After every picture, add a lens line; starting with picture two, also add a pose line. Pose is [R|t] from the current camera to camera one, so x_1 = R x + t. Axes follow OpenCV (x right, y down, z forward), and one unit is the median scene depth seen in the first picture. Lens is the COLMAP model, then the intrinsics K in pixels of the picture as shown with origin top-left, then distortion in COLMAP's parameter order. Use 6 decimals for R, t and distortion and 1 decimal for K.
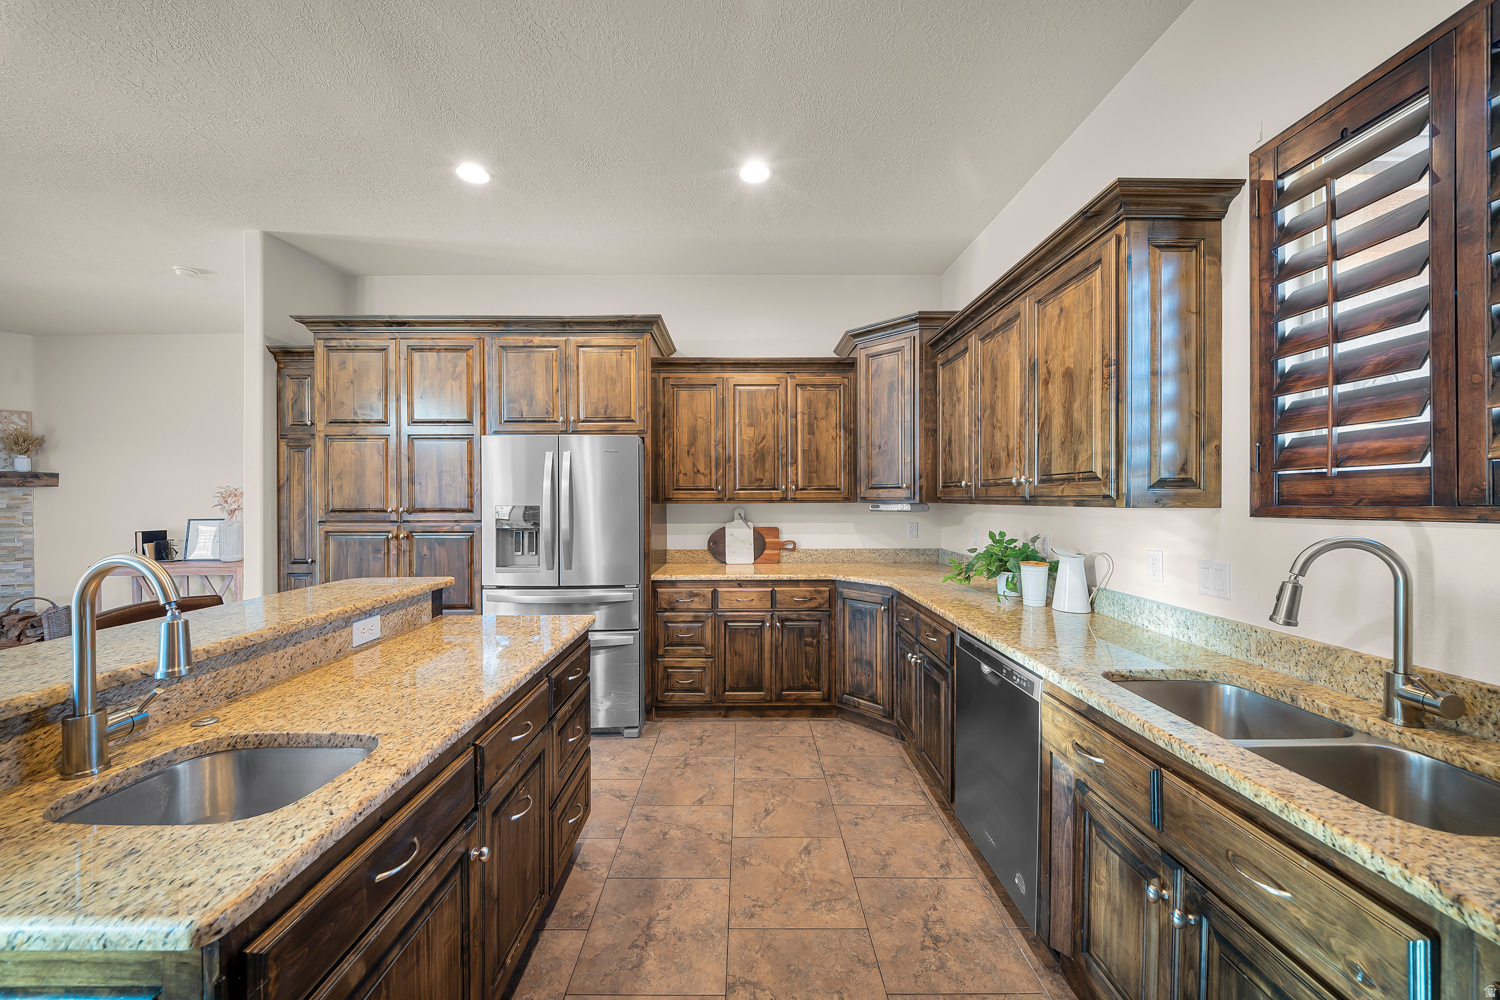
lens RADIAL K [[523.1, 0, 744.4], [0, 523.1, 498.4], [0, 0, 1]] dist [0.009544, -0.006874]
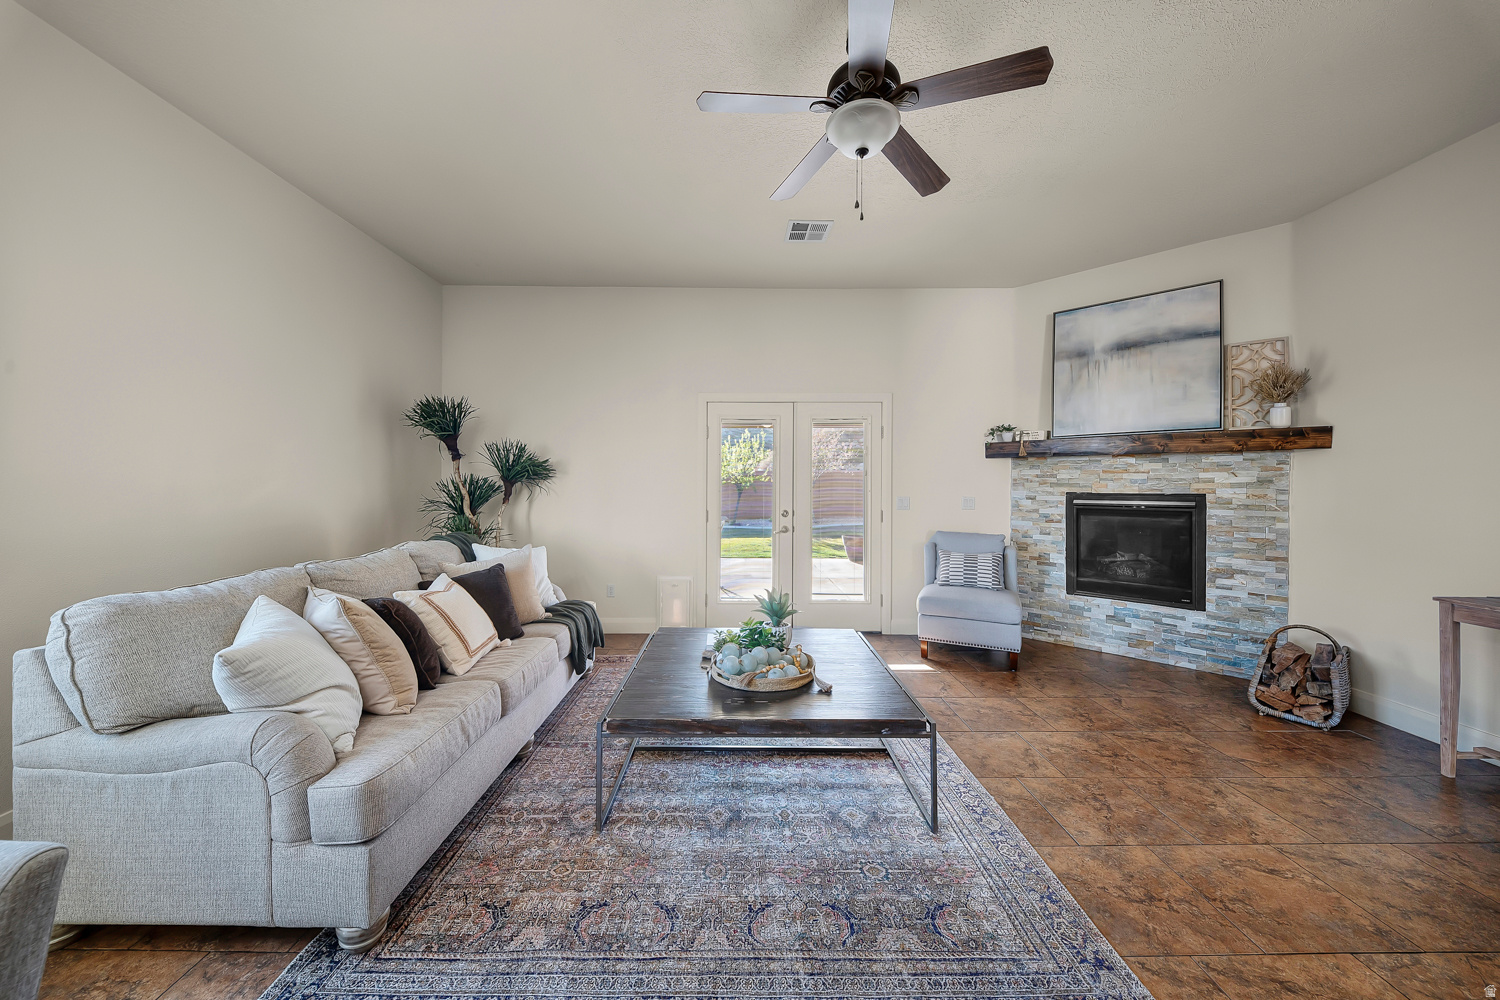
lens RADIAL K [[530.3, 0, 747.2], [0, 530.3, 491.3], [0, 0, 1]] dist [0.009536, -0.006810]
pose [[0.006627, 0.017056, -0.999833, -1.094935], [-0.004062, 0.999847, 0.017030, 0.031549], [0.999970, 0.003948, 0.006696, 0.483255]]
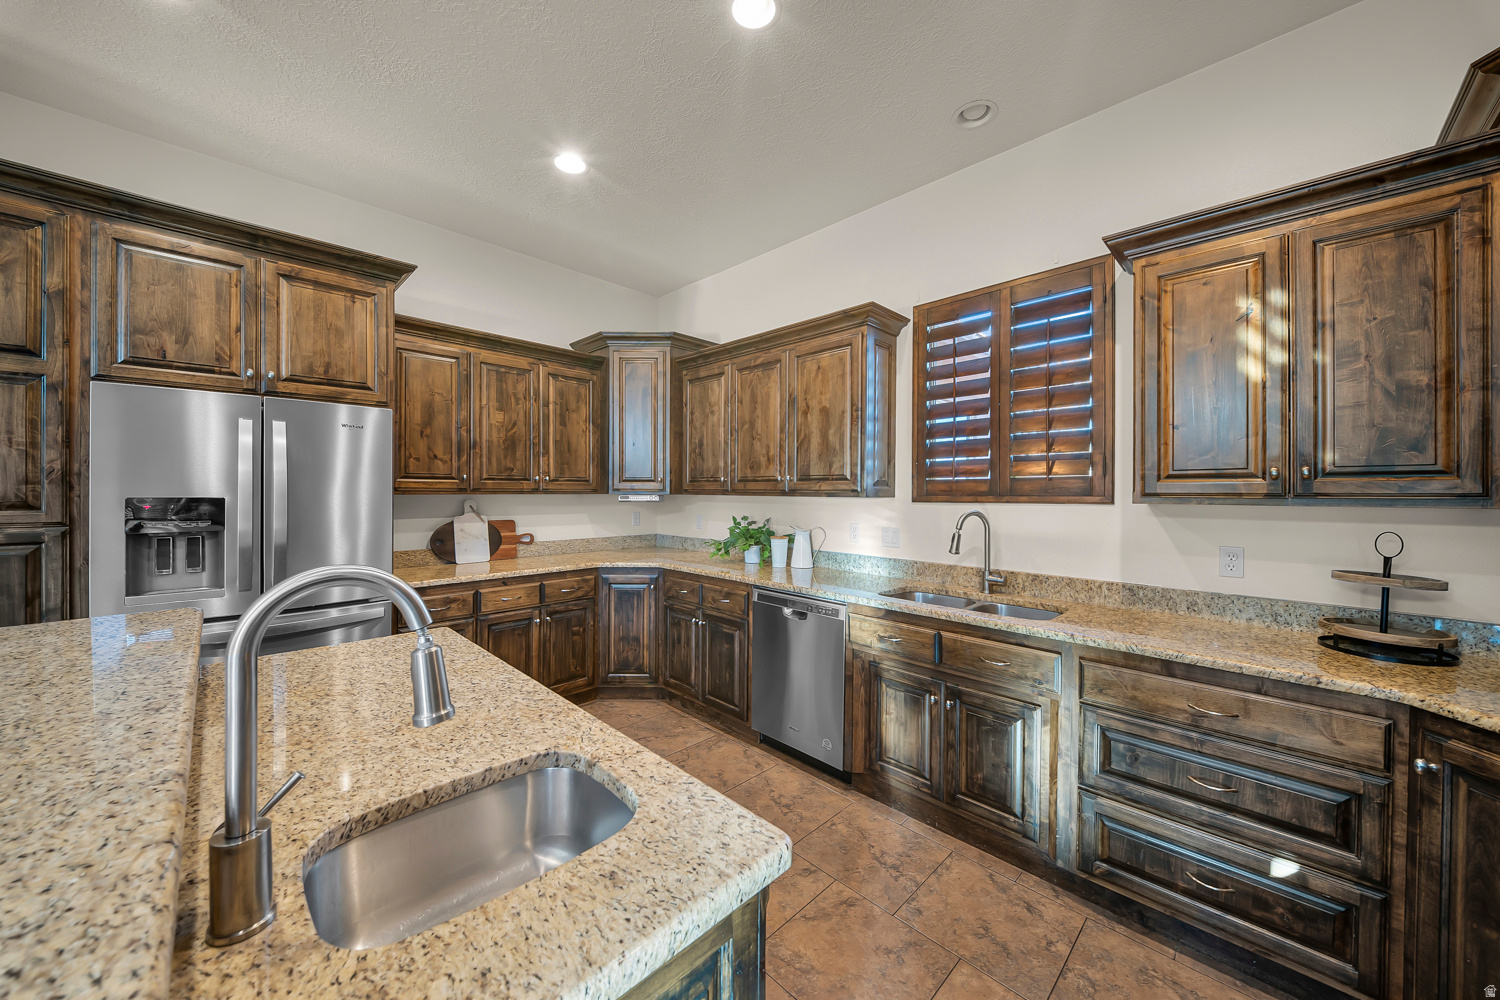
lens RADIAL K [[529.9, 0, 746.8], [0, 529.9, 485.6], [0, 0, 1]] dist [0.010187, -0.007572]
pose [[0.708168, 0.013544, 0.705914, -0.375172], [-0.007862, 0.999905, -0.011298, 0.001049], [-0.706000, 0.002451, 0.708208, 0.037412]]
